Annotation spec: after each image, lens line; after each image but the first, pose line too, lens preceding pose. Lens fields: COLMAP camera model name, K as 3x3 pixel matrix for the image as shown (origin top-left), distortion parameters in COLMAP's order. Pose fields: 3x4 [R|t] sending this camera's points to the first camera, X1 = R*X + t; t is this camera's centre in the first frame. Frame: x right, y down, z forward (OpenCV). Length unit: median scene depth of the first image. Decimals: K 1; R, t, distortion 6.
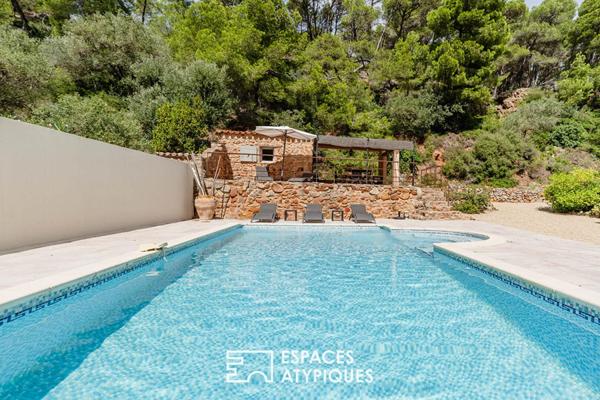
lens RADIAL K [[356.4, 0, 300.0], [0, 356.4, 200.0], [0, 0, 1]] dist [-0.072330, 0.050291]
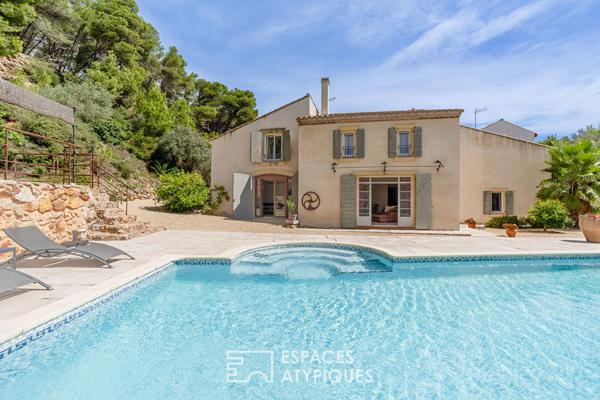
lens RADIAL K [[321.8, 0, 328.3], [0, 321.8, 201.9], [0, 0, 1]] dist [-0.061328, 0.031433]
pose [[-0.126358, -0.042258, 0.991084, -0.192294], [-0.011612, 0.999087, 0.041118, -0.028464], [-0.991917, -0.006313, -0.126734, 0.480183]]
